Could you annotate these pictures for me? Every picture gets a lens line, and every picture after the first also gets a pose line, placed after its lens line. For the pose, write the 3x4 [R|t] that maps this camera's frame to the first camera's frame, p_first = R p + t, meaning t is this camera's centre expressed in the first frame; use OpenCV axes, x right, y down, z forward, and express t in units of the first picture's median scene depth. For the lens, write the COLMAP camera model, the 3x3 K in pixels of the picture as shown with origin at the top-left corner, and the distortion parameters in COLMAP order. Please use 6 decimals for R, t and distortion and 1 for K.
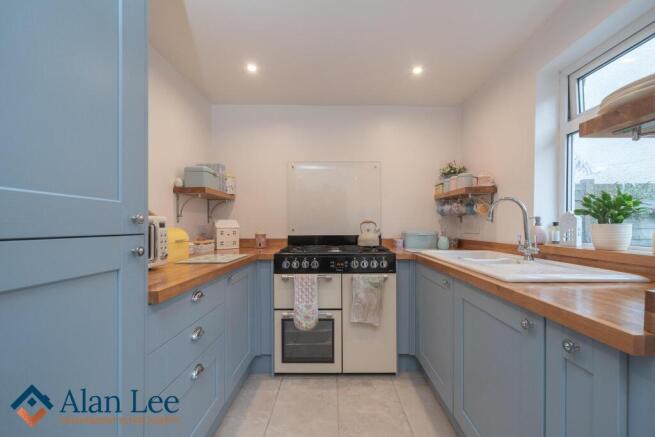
lens RADIAL K [[265.1, 0, 329.2], [0, 265.1, 227.4], [0, 0, 1]] dist [0.000012, -0.000001]
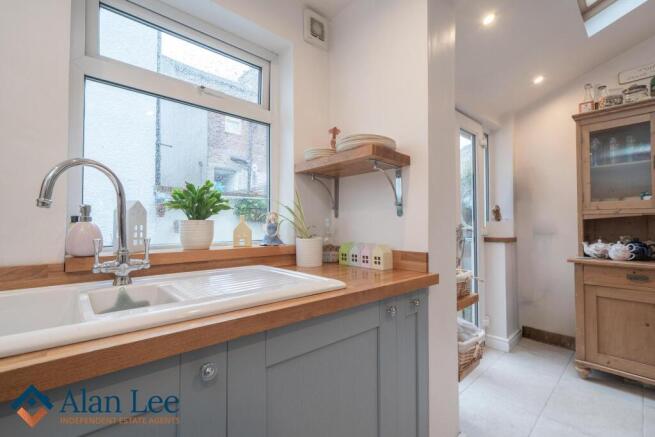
lens RADIAL K [[291.5, 0, 328.0], [0, 291.5, 219.8], [0, 0, 1]] dist [-0.000319, 0.000781]
pose [[-0.683394, 0.008833, 0.729996, 0.014087], [0.000906, 0.999936, -0.011250, -0.004423], [-0.730049, -0.007027, -0.683359, 1.225801]]
